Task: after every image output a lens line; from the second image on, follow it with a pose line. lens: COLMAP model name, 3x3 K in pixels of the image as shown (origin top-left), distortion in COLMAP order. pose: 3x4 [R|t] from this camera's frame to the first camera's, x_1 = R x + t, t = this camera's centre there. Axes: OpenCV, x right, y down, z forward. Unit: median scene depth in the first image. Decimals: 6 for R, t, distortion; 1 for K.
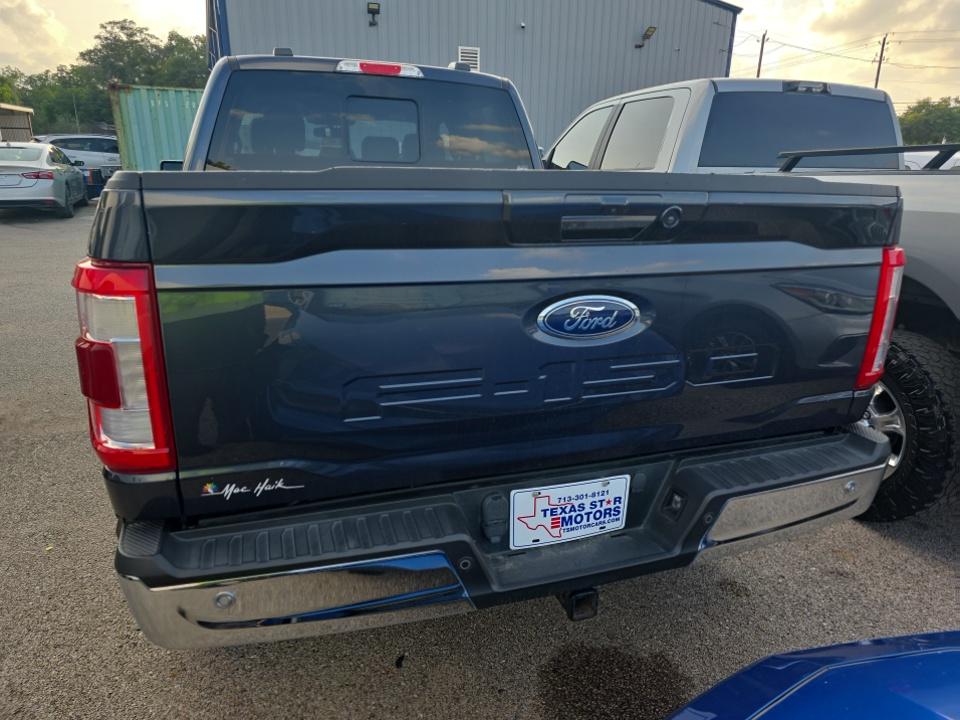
lens RADIAL K [[636.8, 0, 482.3], [0, 636.8, 355.4], [0, 0, 1]] dist [0.073836, -0.069325]
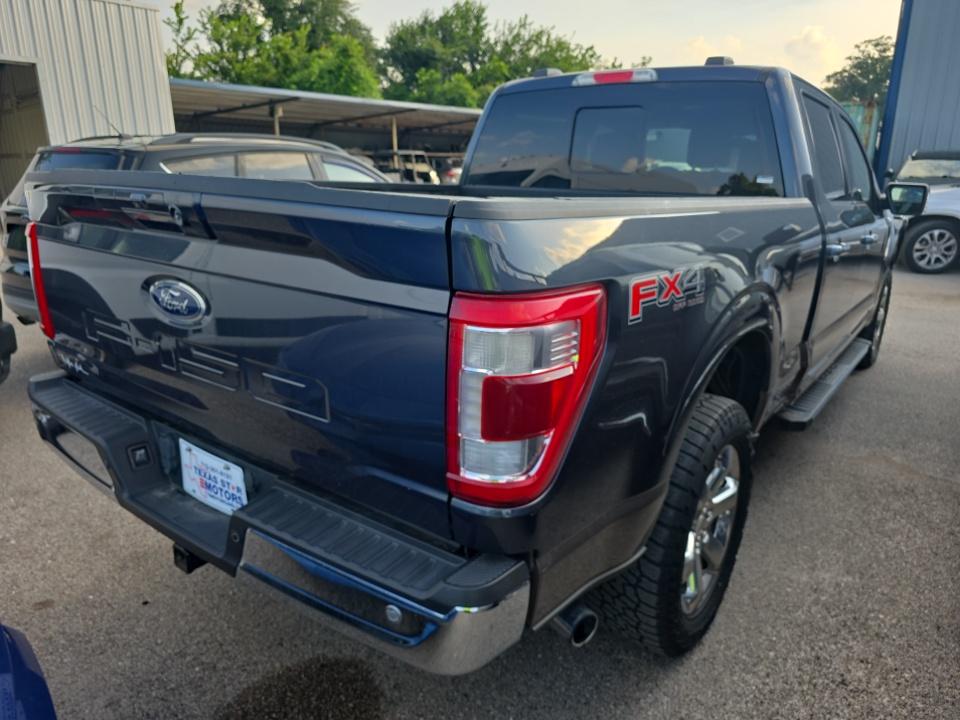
lens RADIAL K [[649.7, 0, 480.0], [0, 649.7, 360.0], [0, 0, 1]] dist [0.066875, -0.064853]
pose [[0.558925, 0.224056, -0.798374, 1.222206], [-0.244556, 0.964519, 0.099474, -0.177056], [0.792335, 0.139648, 0.593889, 0.646686]]
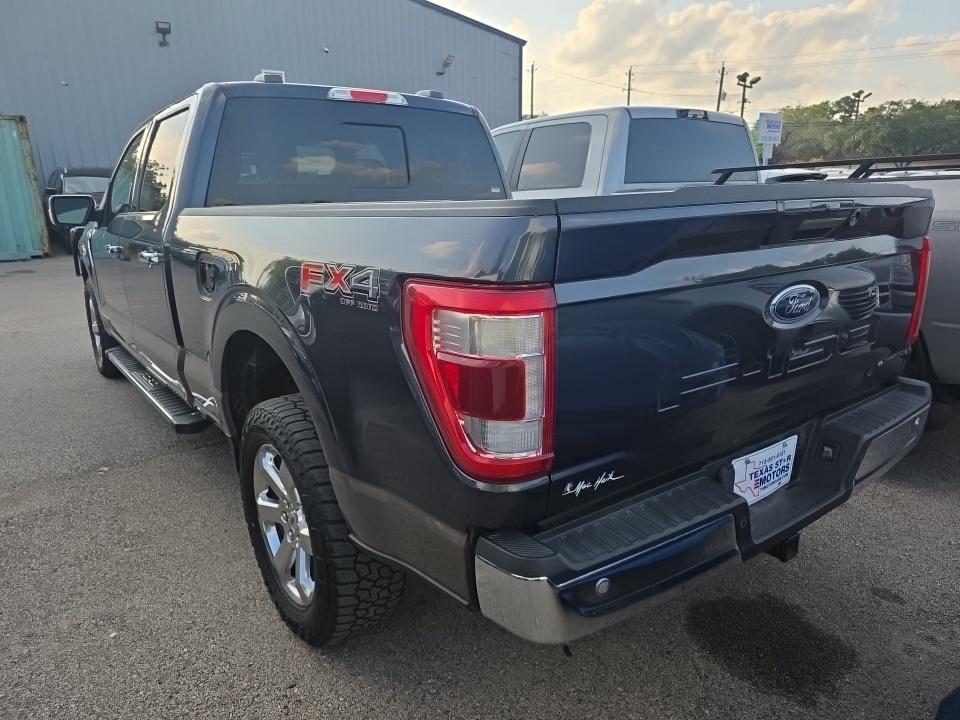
lens RADIAL K [[640.1, 0, 480.0], [0, 640.1, 360.0], [0, 0, 1]] dist [0.063490, -0.068906]
pose [[0.952670, -0.109485, 0.283606, -0.654328], [0.117027, 0.993081, -0.009735, -0.010301], [-0.280578, 0.042464, 0.958892, -0.000825]]
